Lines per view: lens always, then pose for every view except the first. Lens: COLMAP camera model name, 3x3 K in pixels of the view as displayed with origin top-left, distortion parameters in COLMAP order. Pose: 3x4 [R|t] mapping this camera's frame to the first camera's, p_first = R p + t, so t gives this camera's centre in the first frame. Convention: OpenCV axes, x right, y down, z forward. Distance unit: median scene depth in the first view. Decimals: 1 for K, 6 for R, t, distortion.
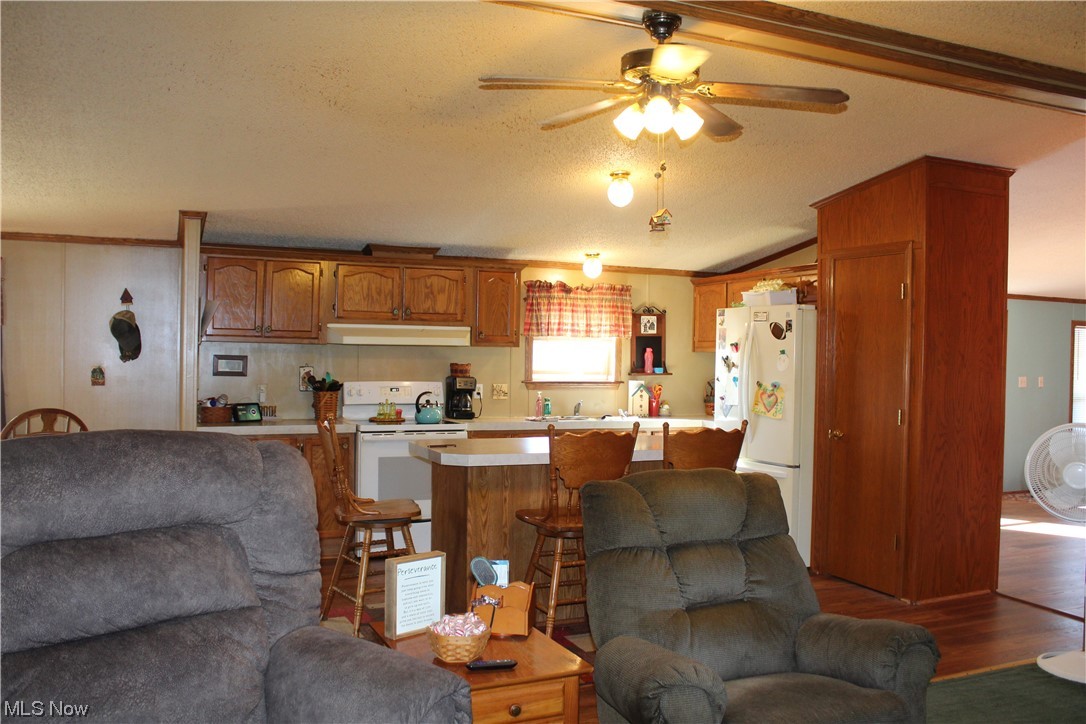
lens RADIAL K [[906.6, 0, 549.0], [0, 906.6, 362.2], [0, 0, 1]] dist [-0.073943, 0.026899]
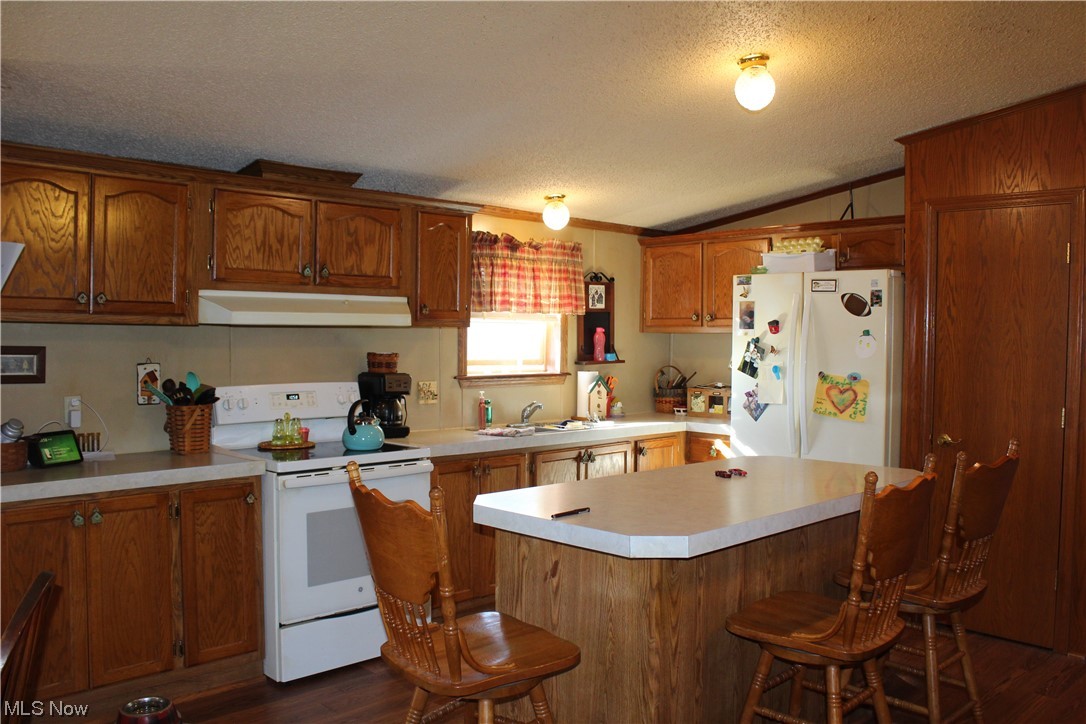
lens RADIAL K [[906.6, 0, 535.9], [0, 906.6, 358.9], [0, 0, 1]] dist [-0.073943, 0.026899]
pose [[0.935391, -0.017677, 0.353172, -0.233425], [0.009853, 0.999665, 0.023939, -0.009173], [-0.353477, -0.018913, 0.935252, 0.355919]]
